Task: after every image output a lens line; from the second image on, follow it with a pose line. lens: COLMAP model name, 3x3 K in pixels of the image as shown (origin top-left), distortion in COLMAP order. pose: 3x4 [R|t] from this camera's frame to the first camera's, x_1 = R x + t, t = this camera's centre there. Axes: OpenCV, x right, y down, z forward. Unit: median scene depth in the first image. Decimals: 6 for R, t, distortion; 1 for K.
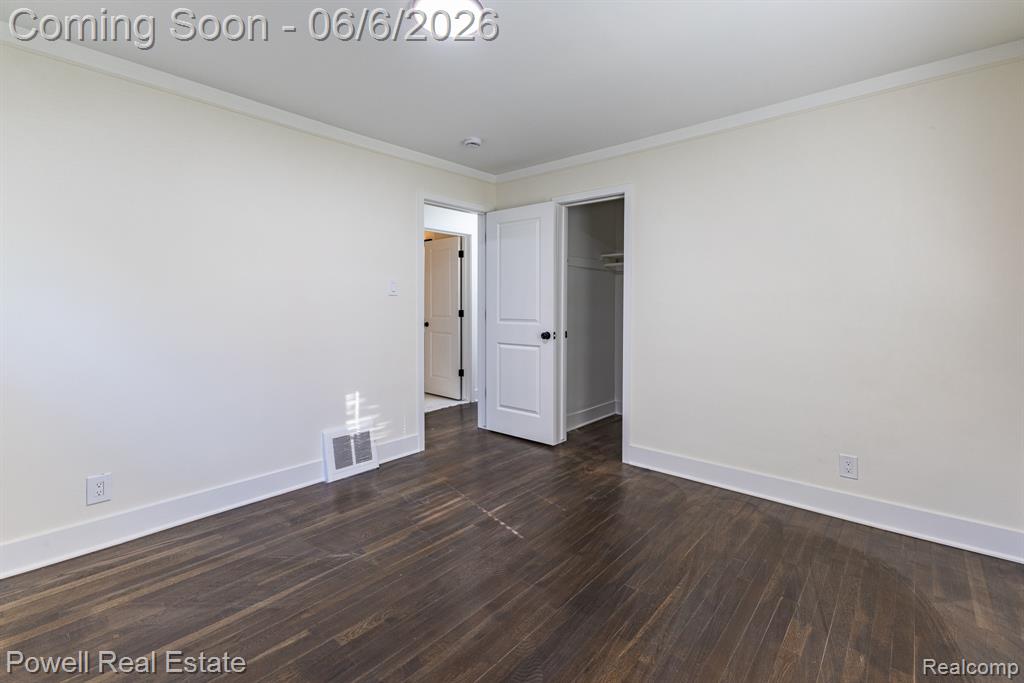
lens RADIAL K [[447.5, 0, 508.5], [0, 447.5, 325.3], [0, 0, 1]] dist [0.003355, 0.000583]
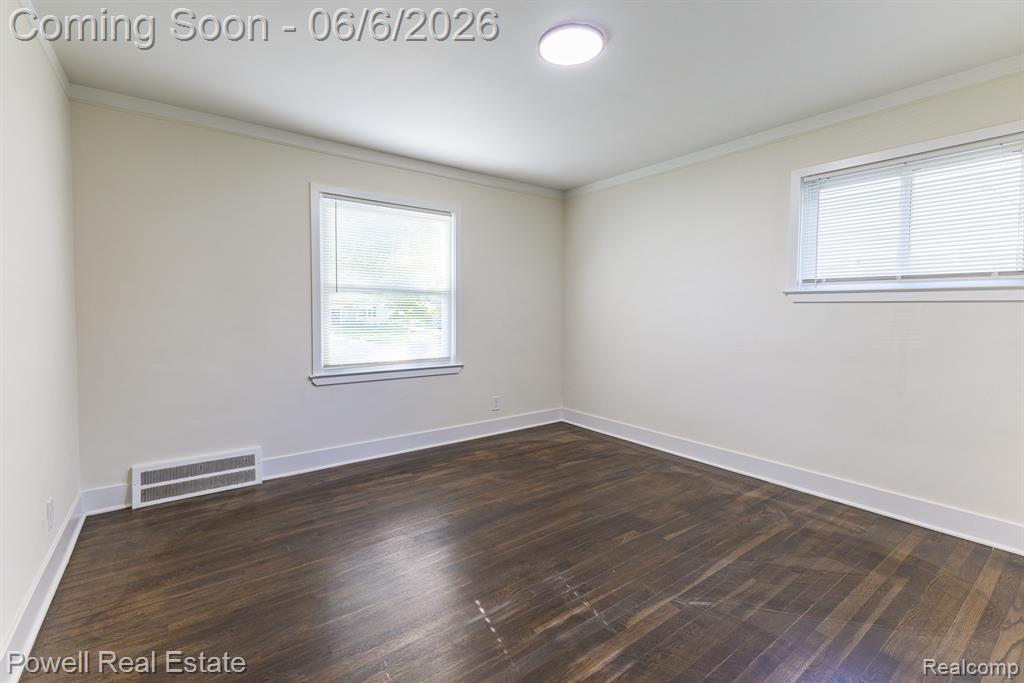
lens RADIAL K [[447.5, 0, 508.5], [0, 447.5, 325.3], [0, 0, 1]] dist [0.003355, 0.000583]
pose [[-0.977049, -0.011201, 0.212721, -0.174637], [0.005083, 0.997107, 0.075847, -0.061155], [-0.212955, 0.075187, -0.974165, 1.619449]]
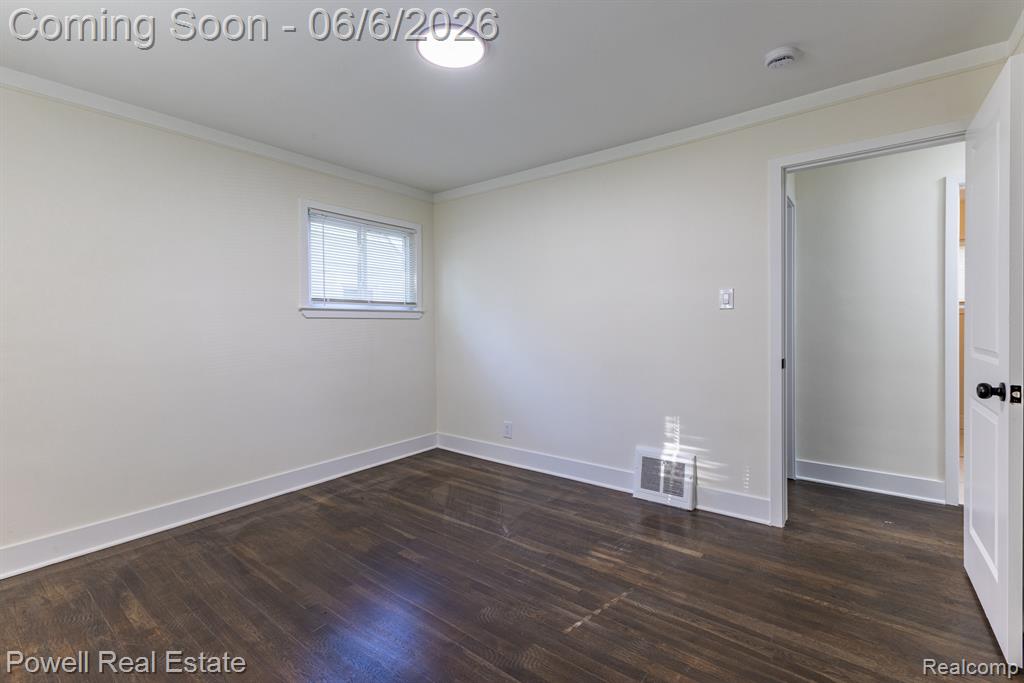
lens RADIAL K [[456.8, 0, 510.1], [0, 456.8, 325.1], [0, 0, 1]] dist [0.002957, -0.000080]
pose [[0.059068, 0.002308, -0.998251, 0.731677], [-0.033525, 0.999438, 0.000327, -0.026130], [0.997691, 0.033447, 0.059112, 0.805604]]
